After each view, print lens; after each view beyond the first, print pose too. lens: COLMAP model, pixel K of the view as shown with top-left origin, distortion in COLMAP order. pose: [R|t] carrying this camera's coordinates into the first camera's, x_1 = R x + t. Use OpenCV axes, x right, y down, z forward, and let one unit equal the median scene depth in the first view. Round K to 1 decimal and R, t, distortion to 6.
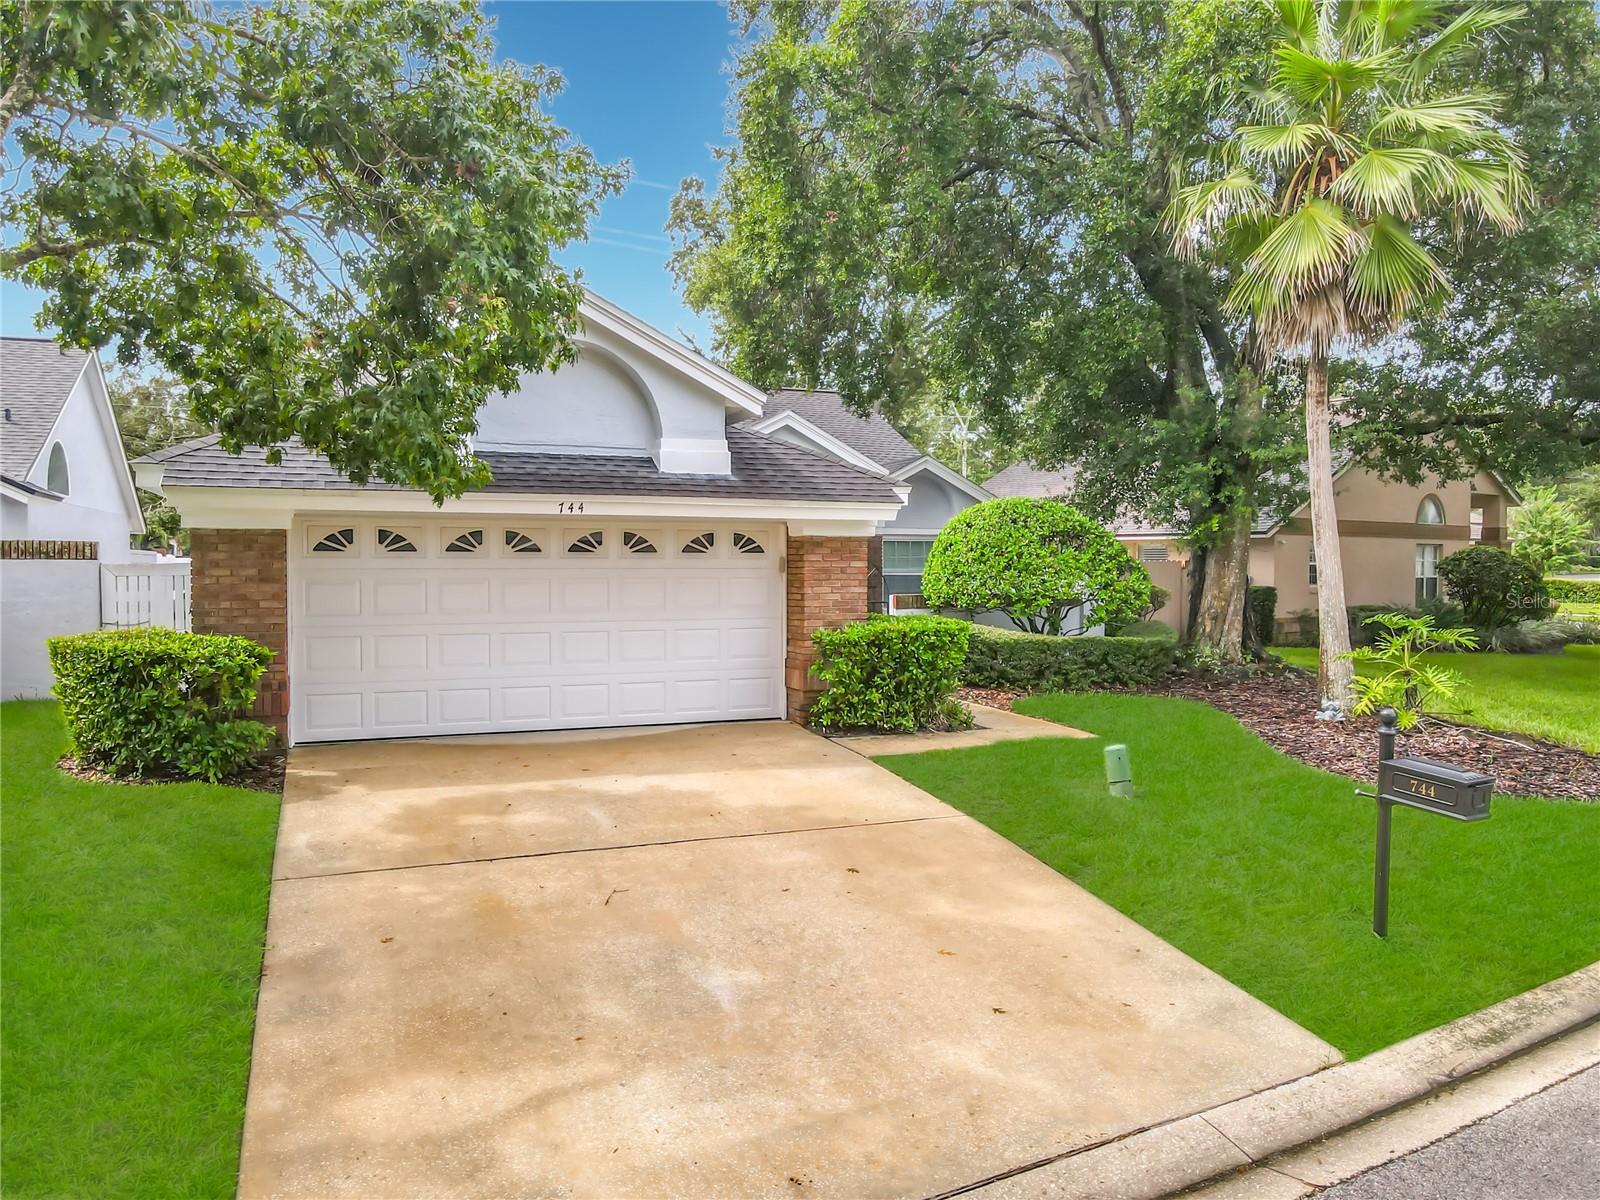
lens RADIAL K [[1174.9, 0, 800.0], [0, 1174.9, 600.0], [0, 0, 1]] dist [0.011994, 0.008267]
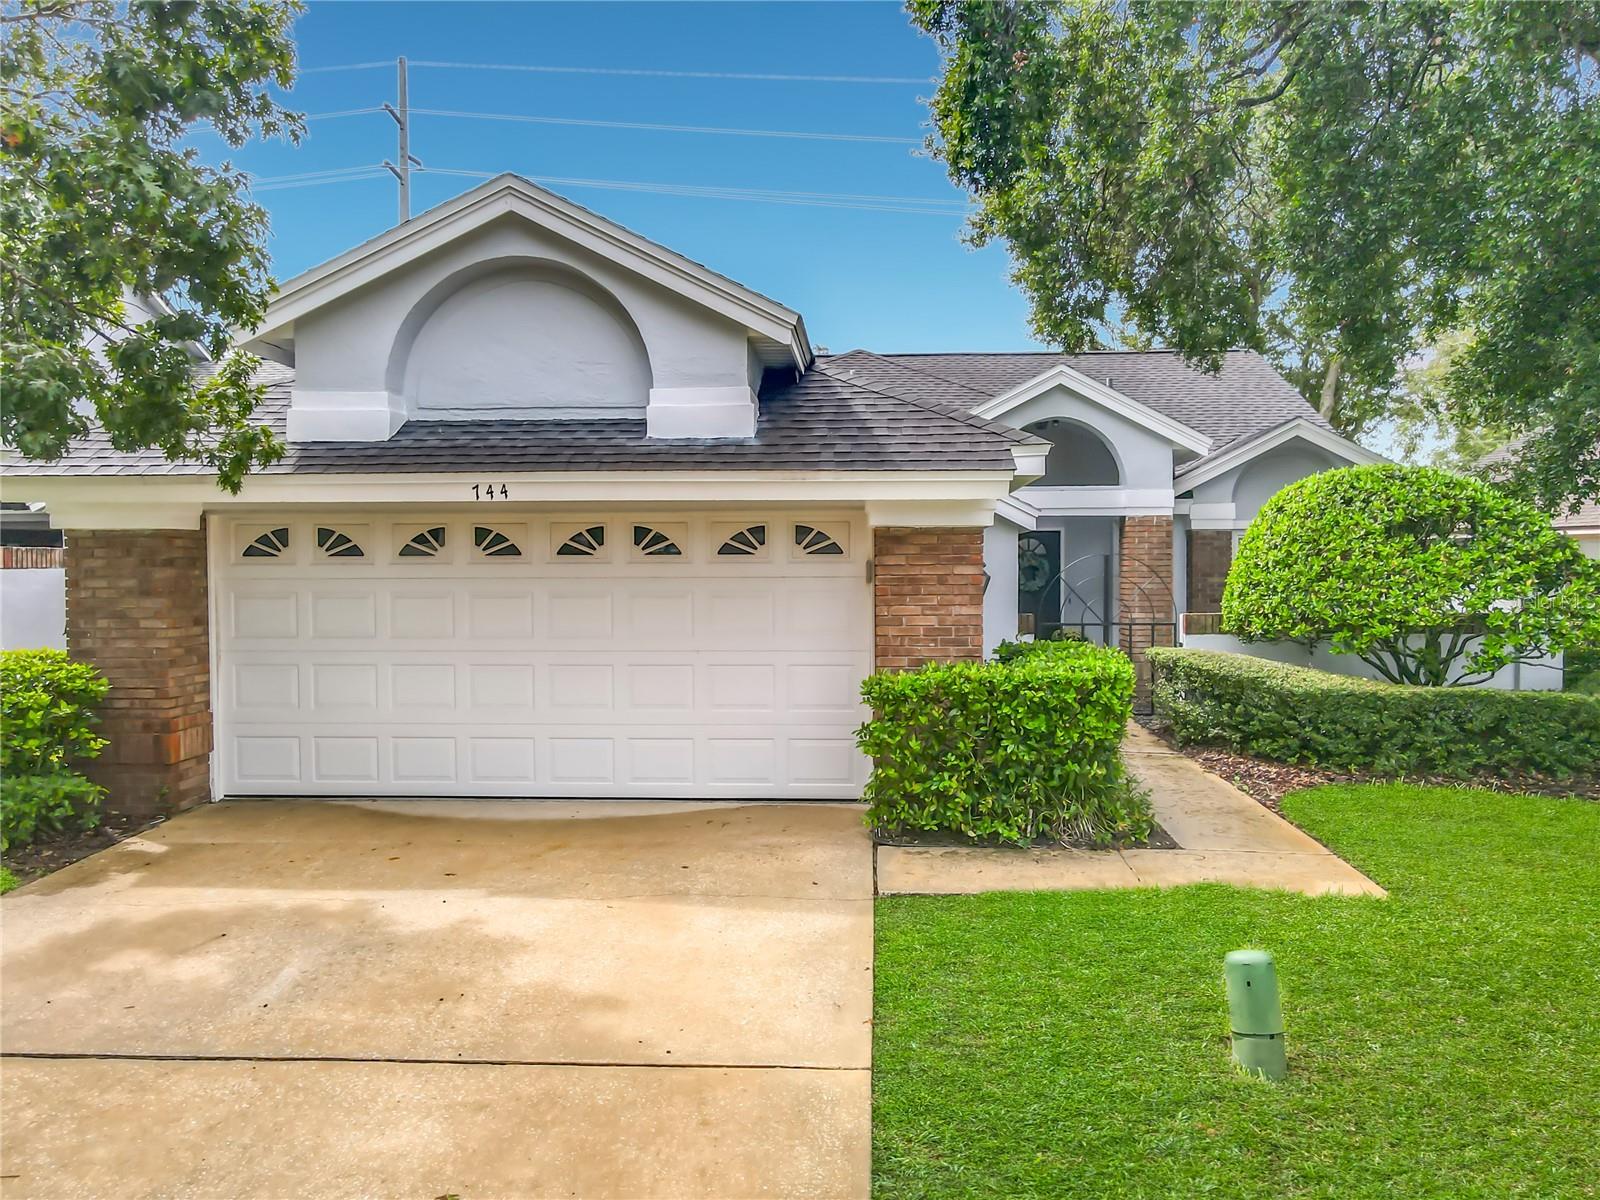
lens RADIAL K [[1174.9, 0, 800.0], [0, 1174.9, 600.0], [0, 0, 1]] dist [0.011994, 0.008267]
pose [[0.906014, 0.006458, -0.423199, 0.247102], [-0.009021, 0.999951, -0.004053, -0.011283], [0.423152, 0.007489, 0.906028, 0.401282]]
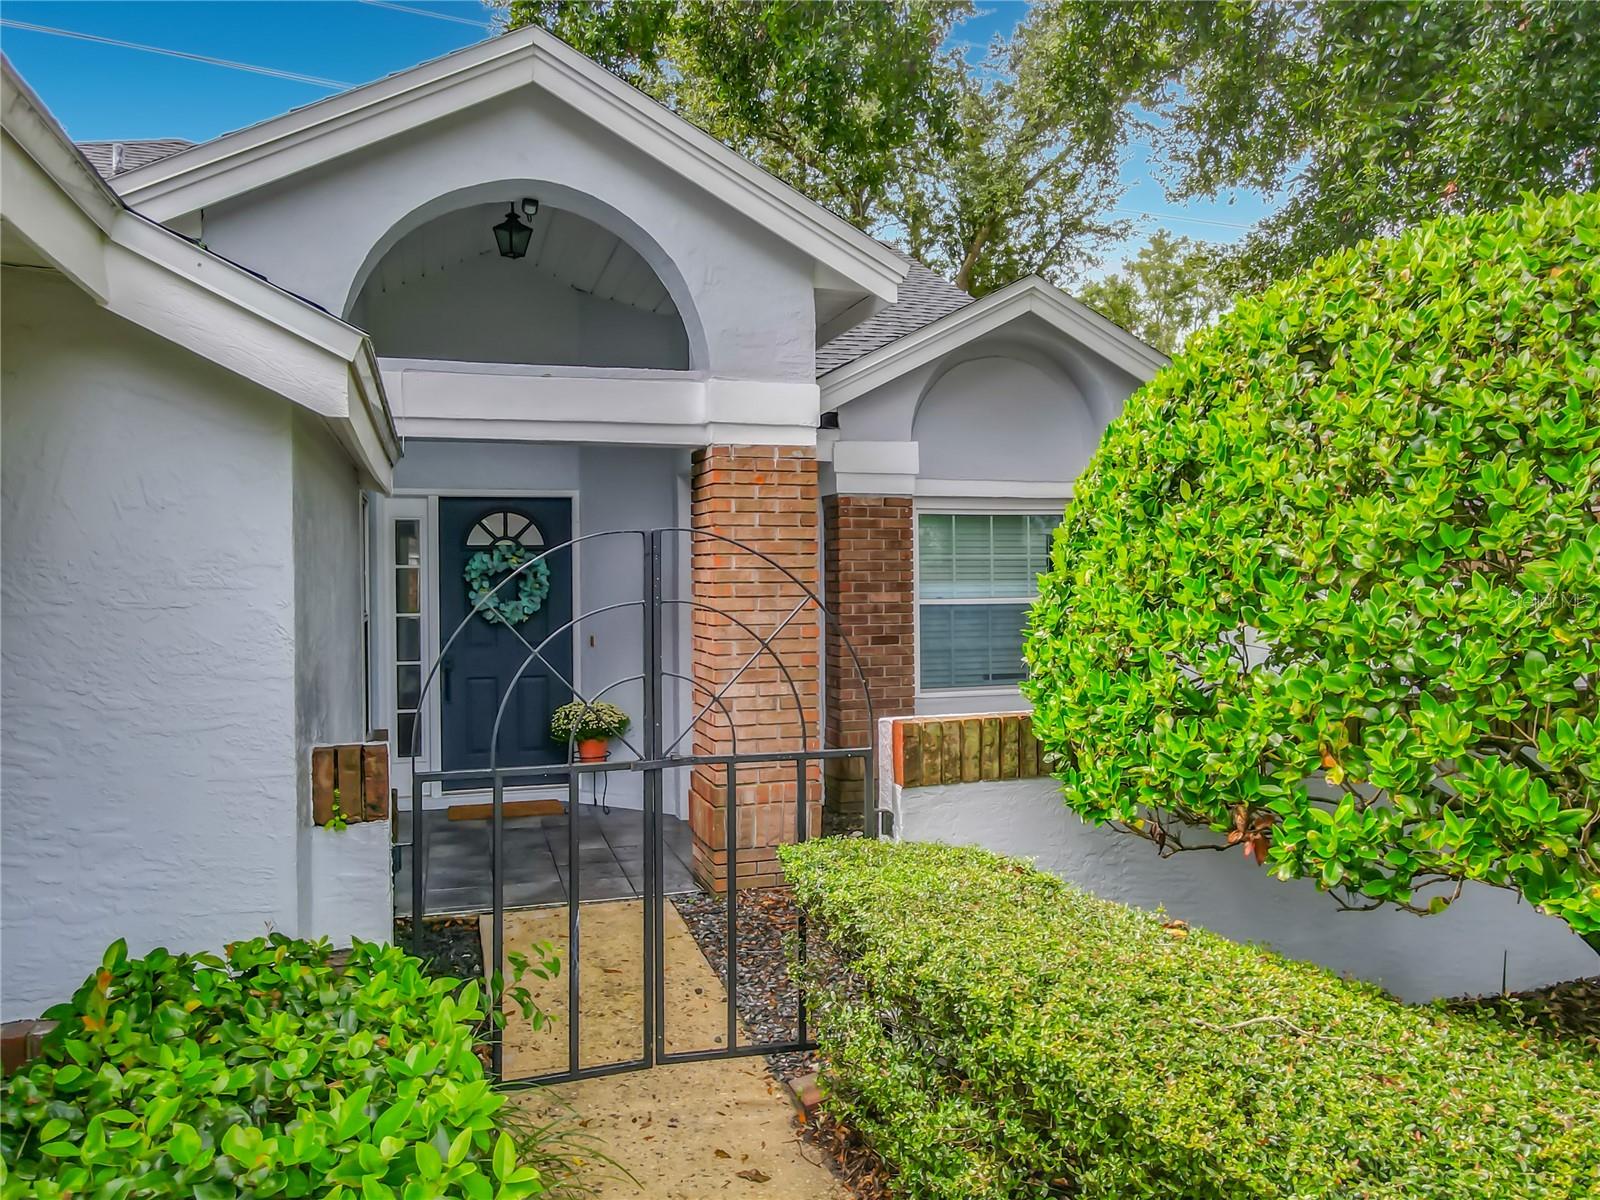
lens RADIAL K [[1174.9, 0, 800.0], [0, 1174.9, 600.0], [0, 0, 1]] dist [0.011994, 0.008267]
pose [[0.997006, -0.006525, -0.077051, 0.116114], [0.005790, 0.999936, -0.009756, -0.036180], [0.077110, 0.009281, 0.996979, 1.144148]]
